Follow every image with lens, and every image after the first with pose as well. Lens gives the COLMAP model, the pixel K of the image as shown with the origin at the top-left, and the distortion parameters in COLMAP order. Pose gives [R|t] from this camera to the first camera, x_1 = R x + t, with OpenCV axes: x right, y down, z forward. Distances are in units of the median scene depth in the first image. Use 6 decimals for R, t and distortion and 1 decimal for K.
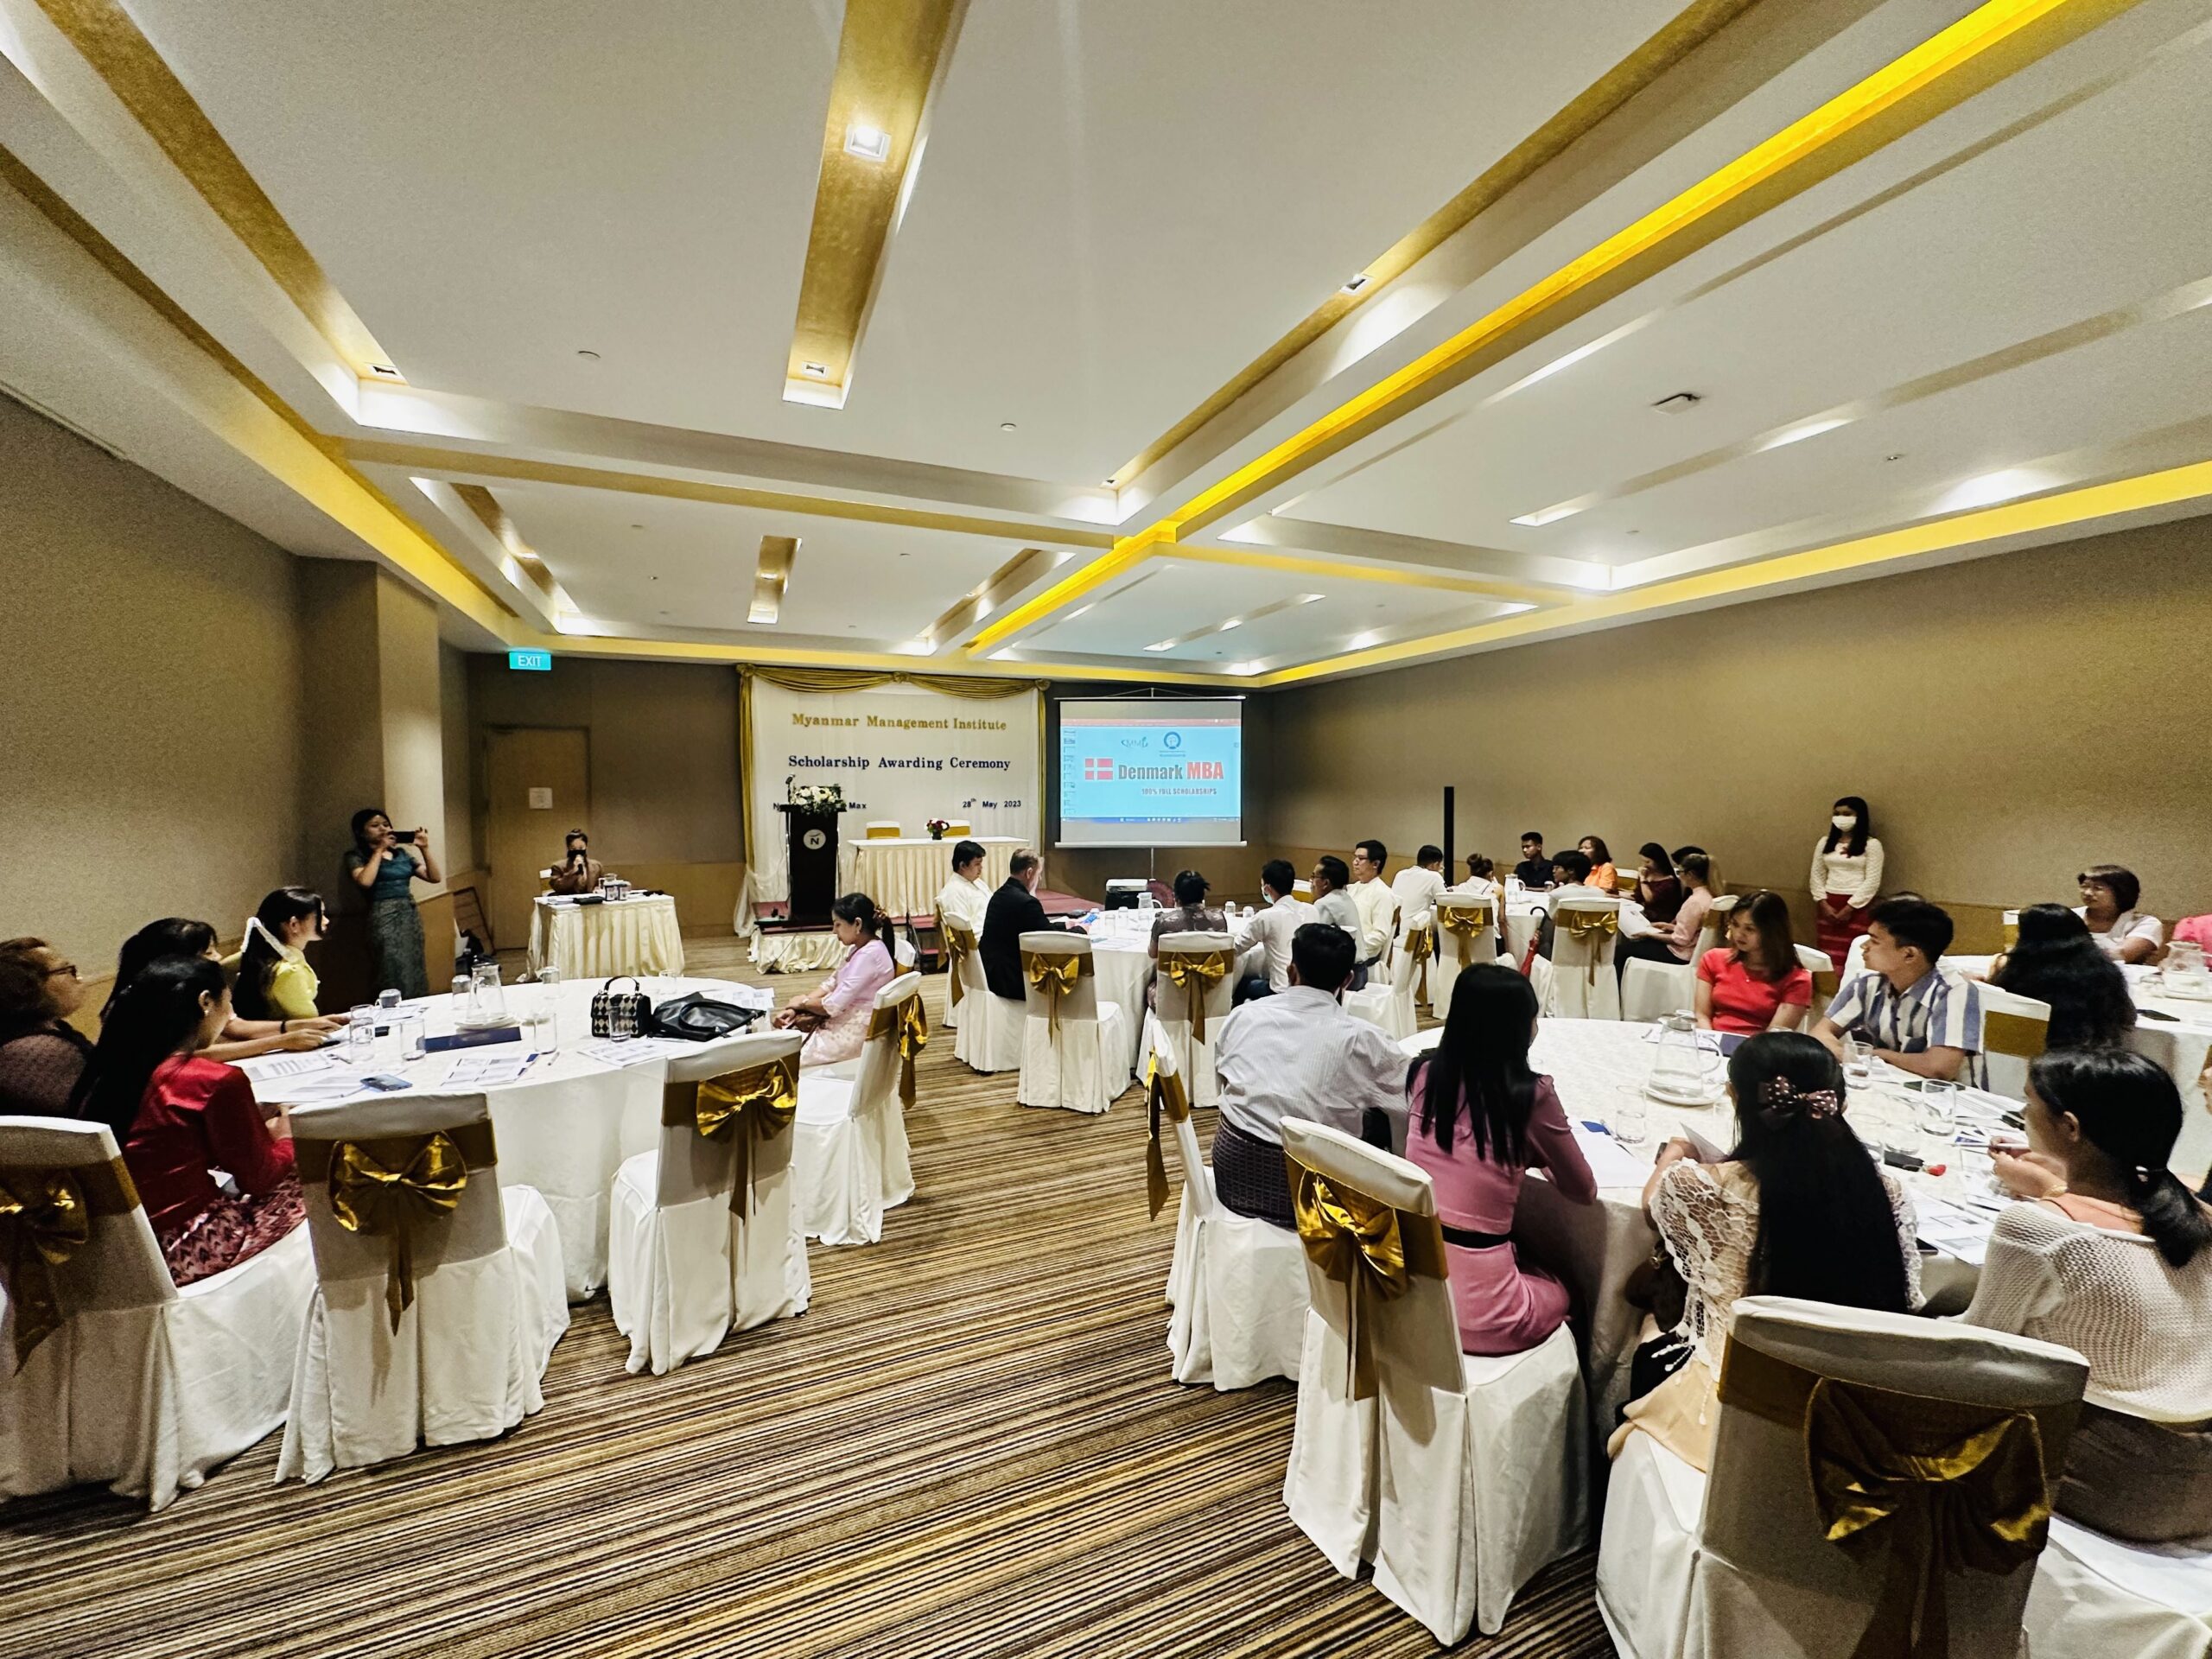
lens RADIAL K [[883.5, 0, 1106.9], [0, 883.5, 825.4], [0, 0, 1]] dist [-0.003790, 0.001272]
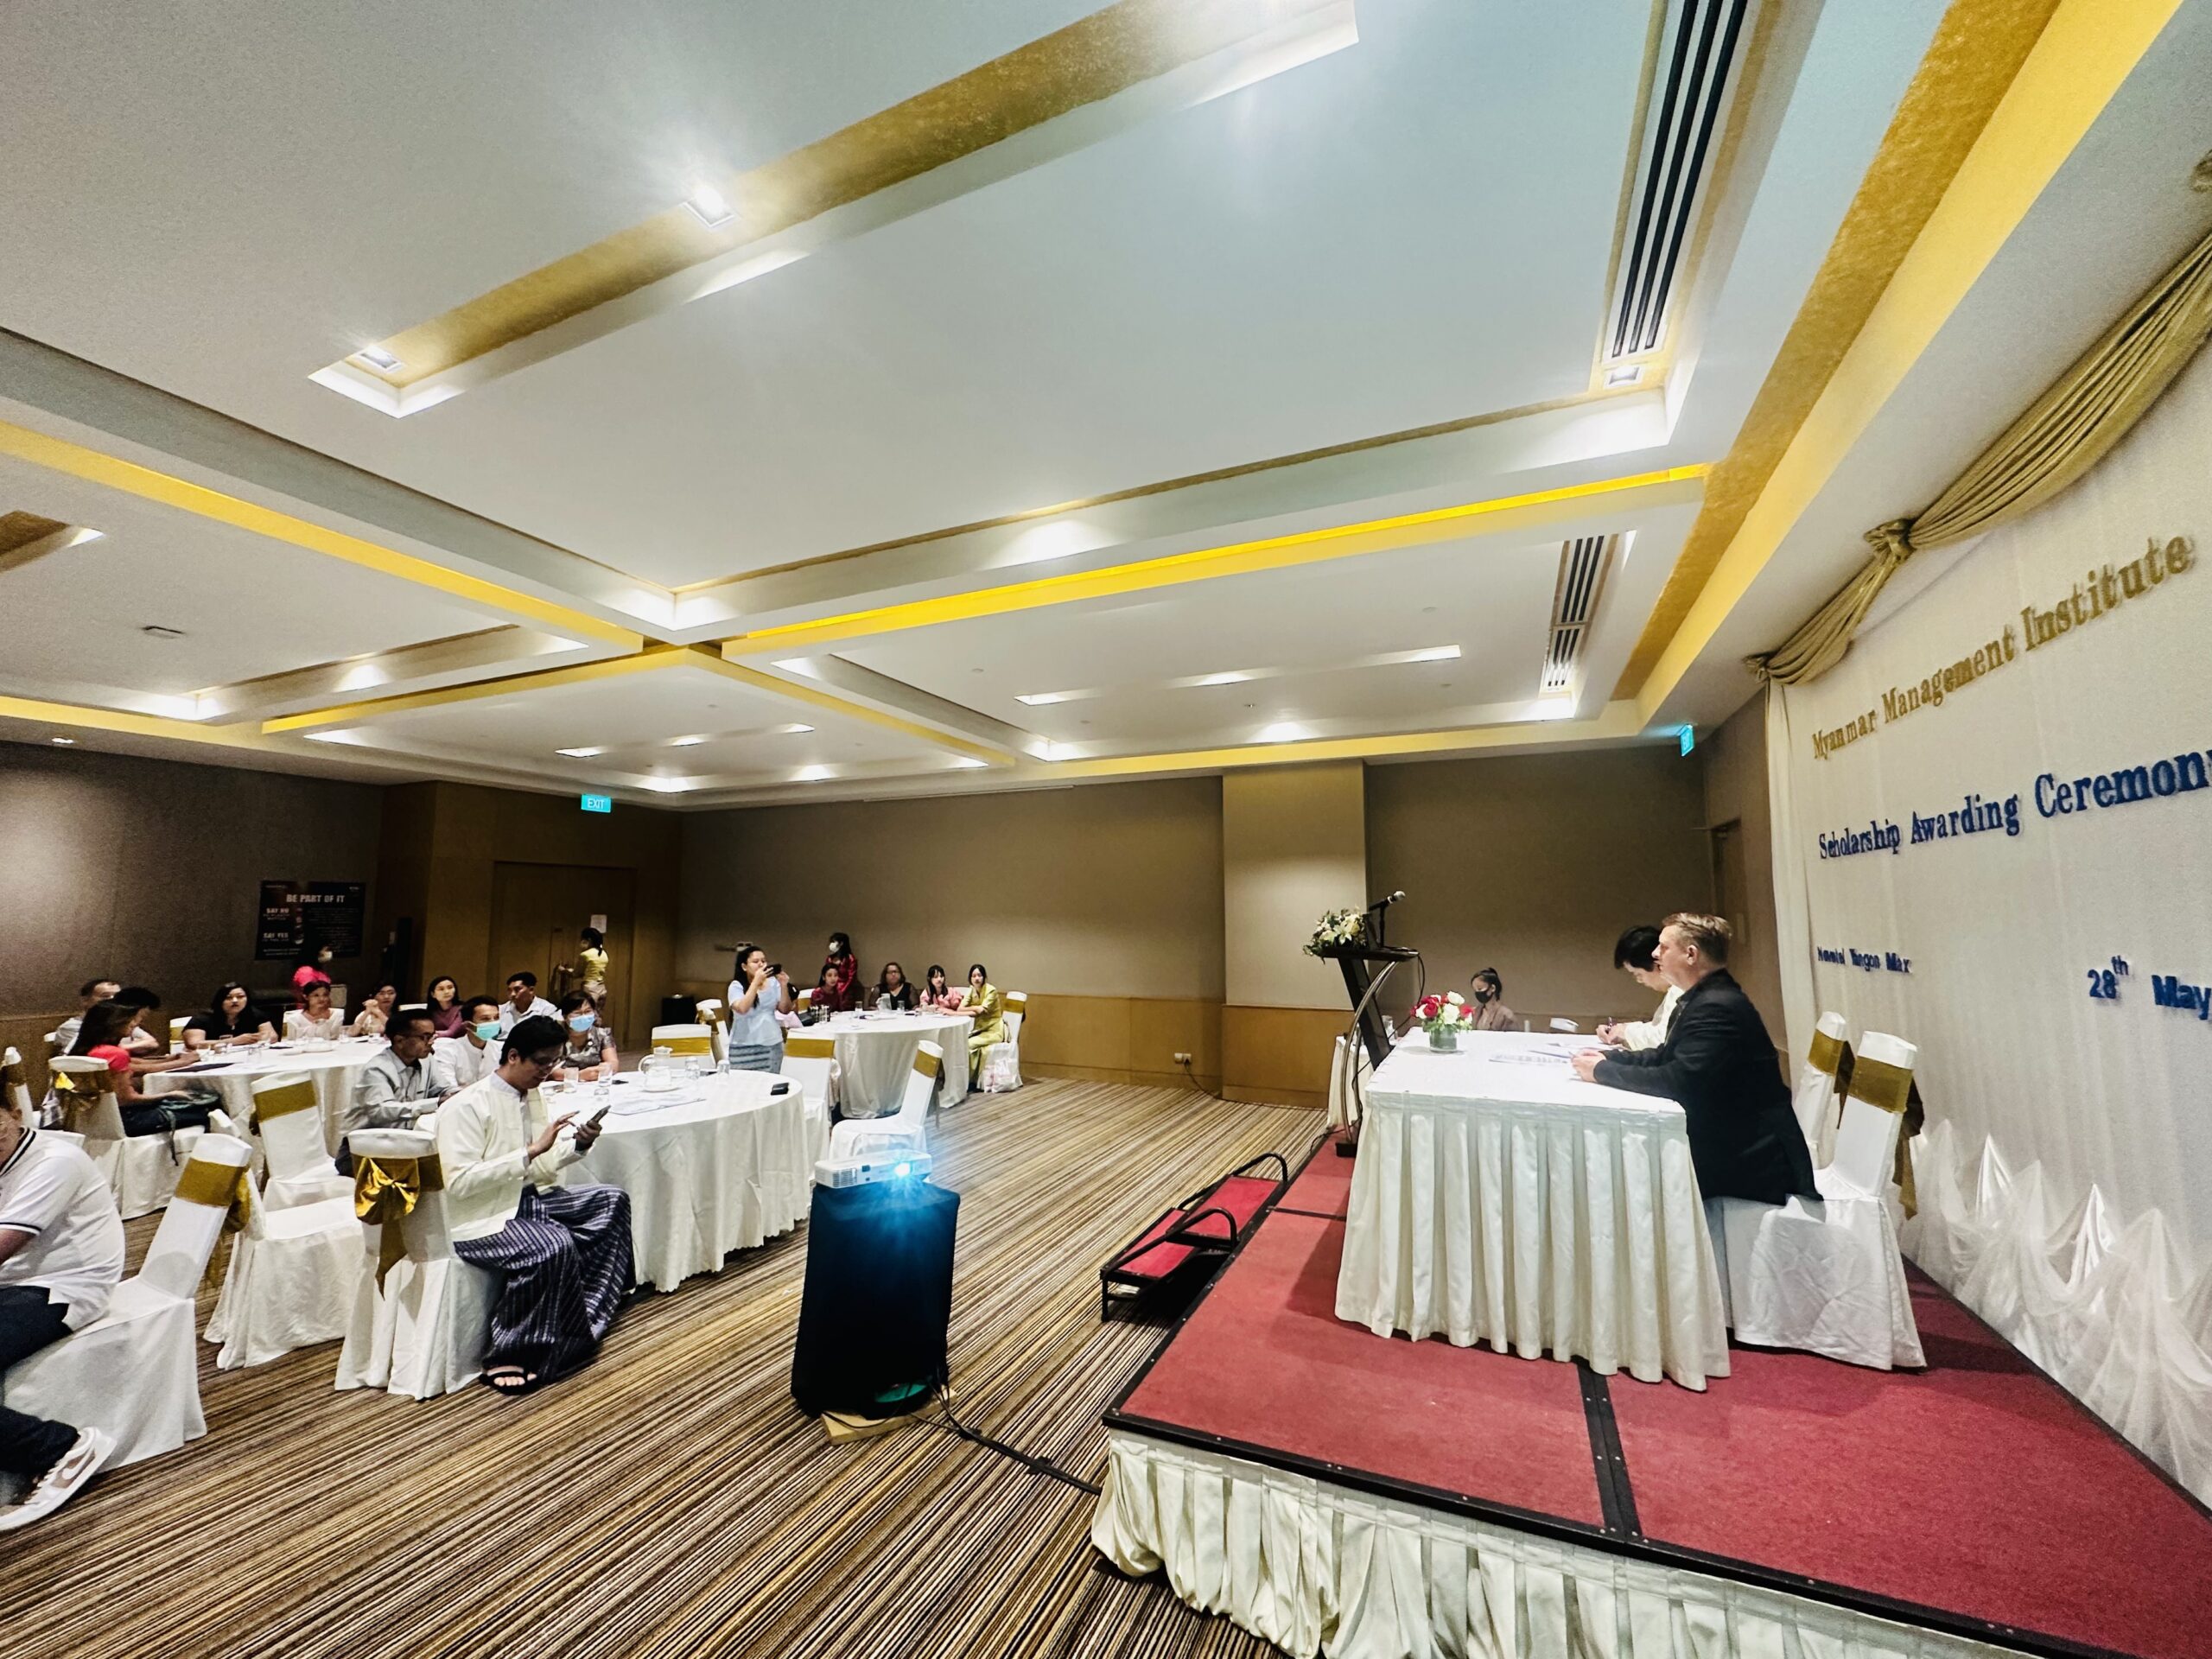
lens RADIAL K [[883.5, 0, 1108.9], [0, 883.5, 825.1], [0, 0, 1]] dist [-0.003790, 0.001272]
pose [[-0.738552, -0.066631, -0.670895, 0.166126], [-0.019653, 0.996809, -0.077366, -0.042478], [0.673910, -0.043954, -0.737505, 1.033099]]
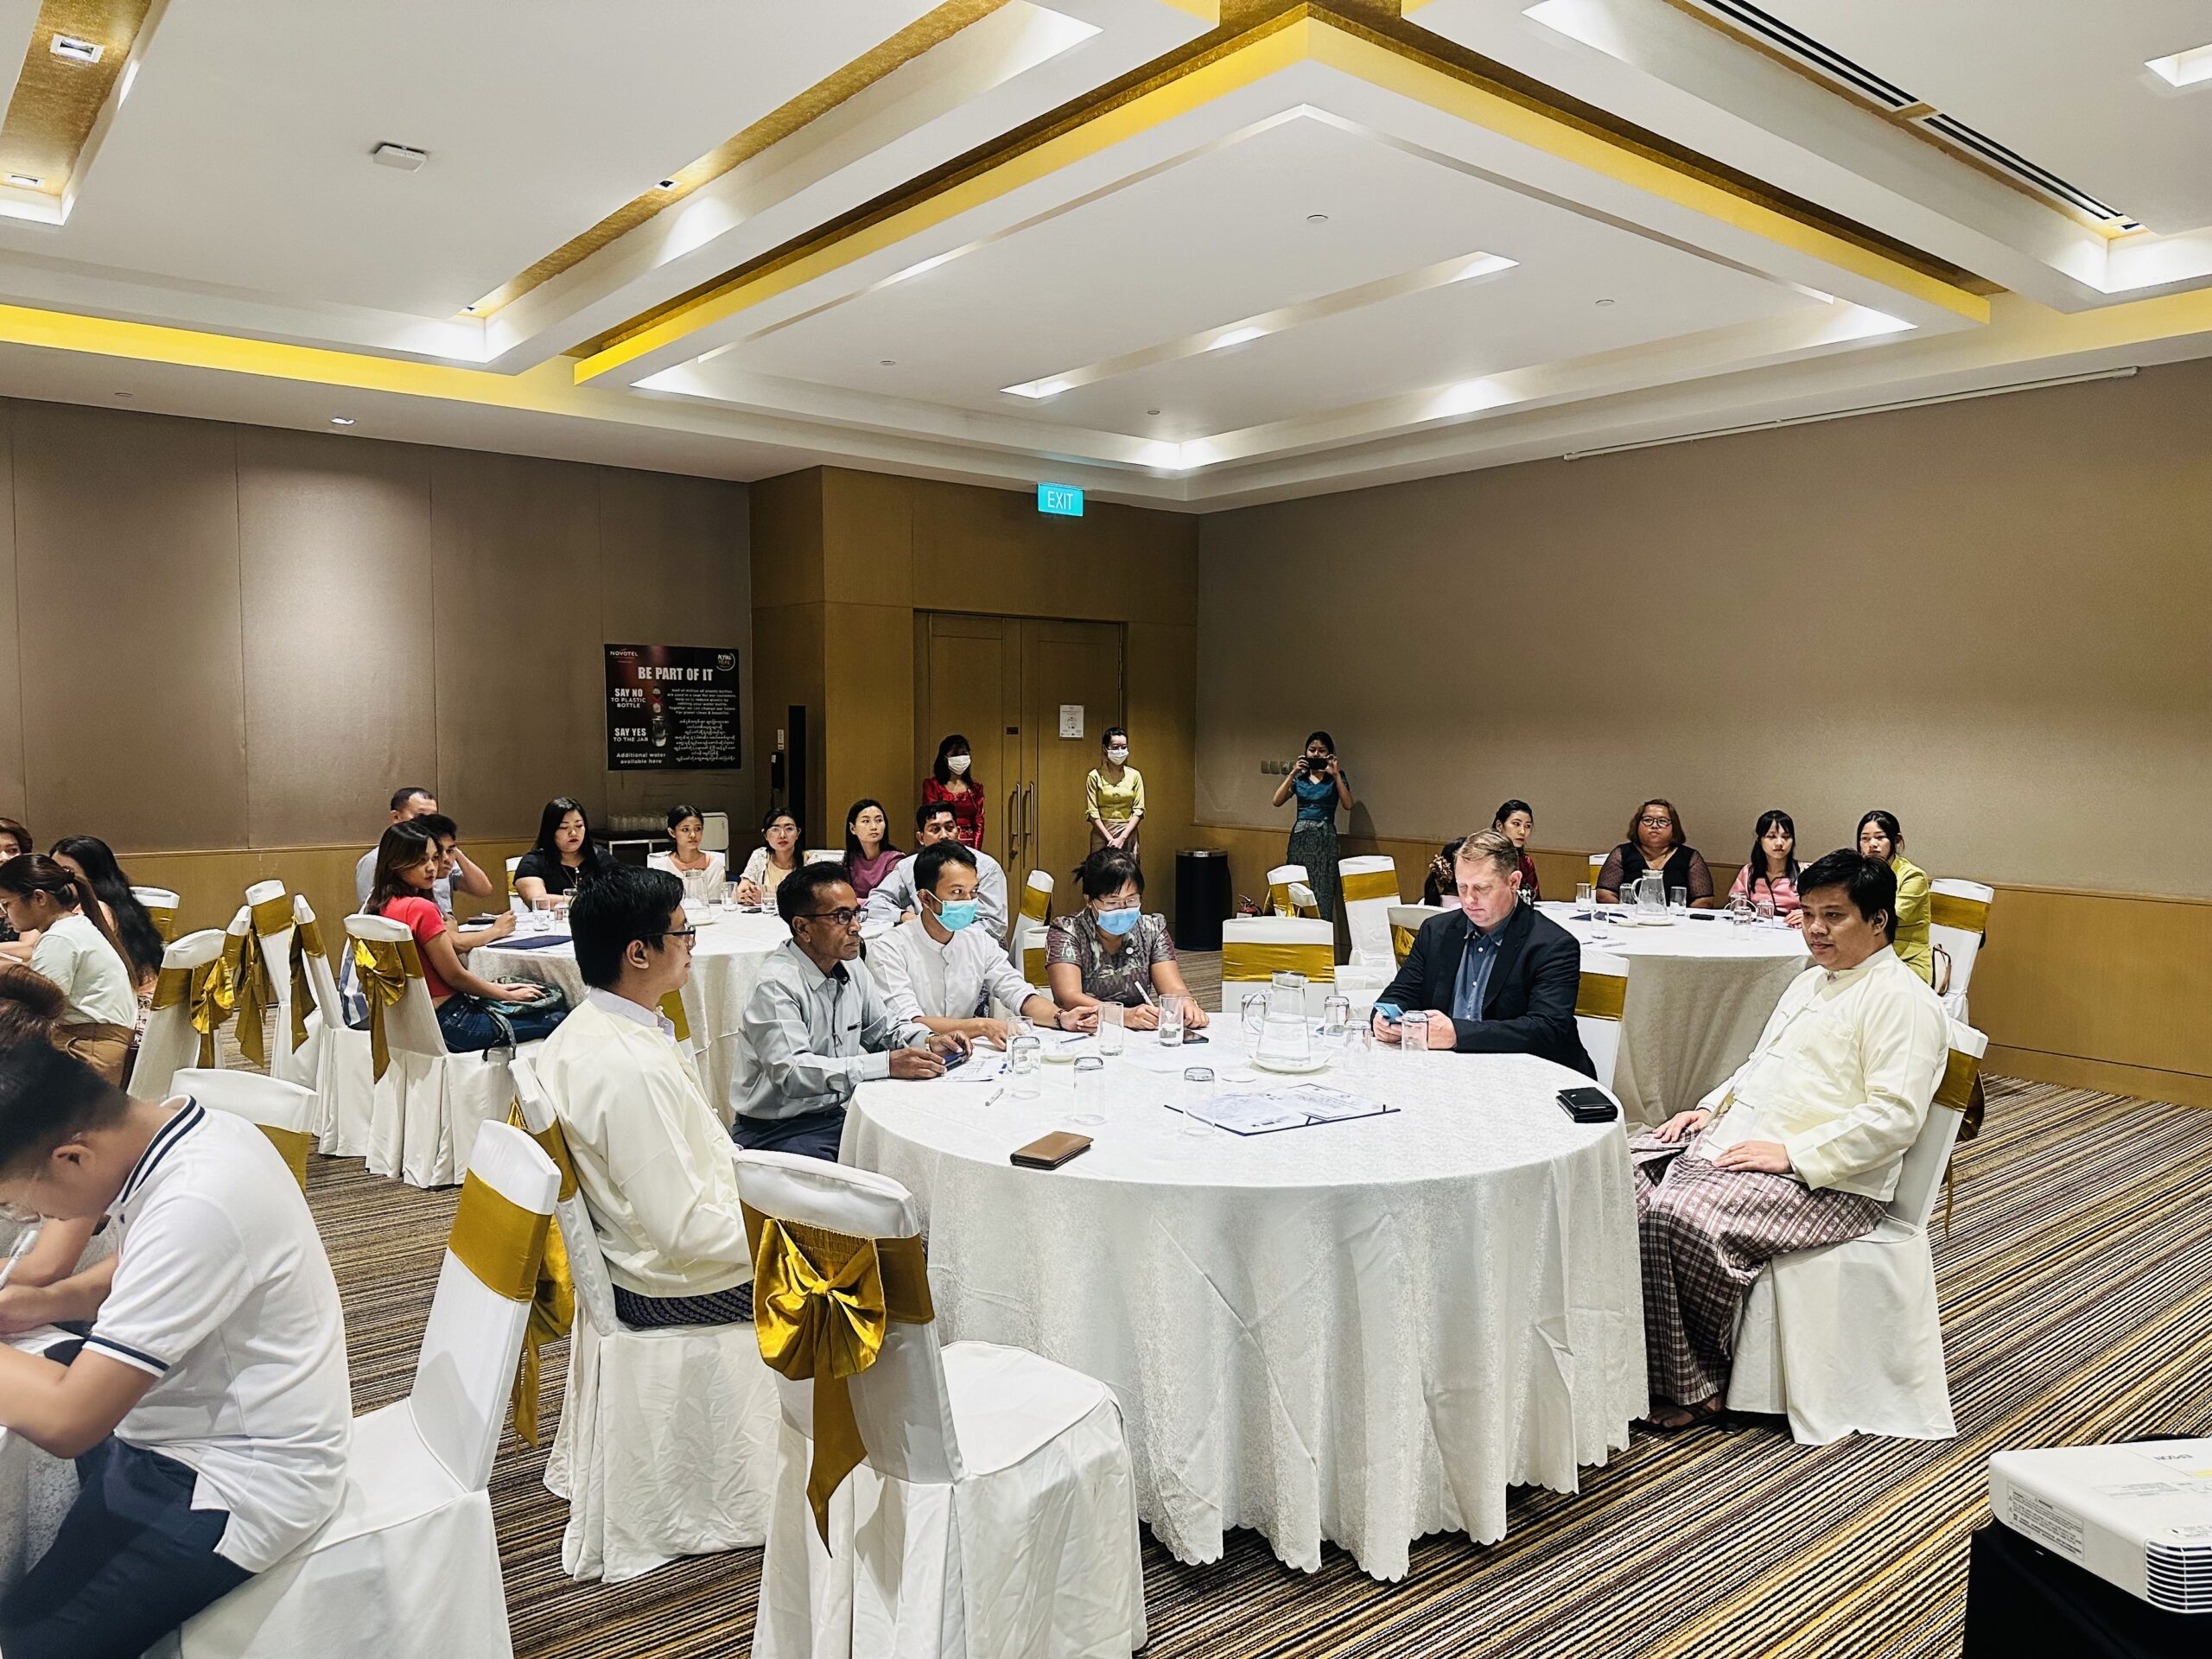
lens RADIAL K [[1554.7, 0, 1114.4], [0, 1554.7, 834.8], [0, 0, 1]] dist [0.040388, -0.018603]
pose [[-0.962773, 0.014841, -0.269902, 0.156735], [-0.013272, 0.994692, 0.102036, -0.026127], [0.269984, 0.101820, -0.957466, 0.863540]]
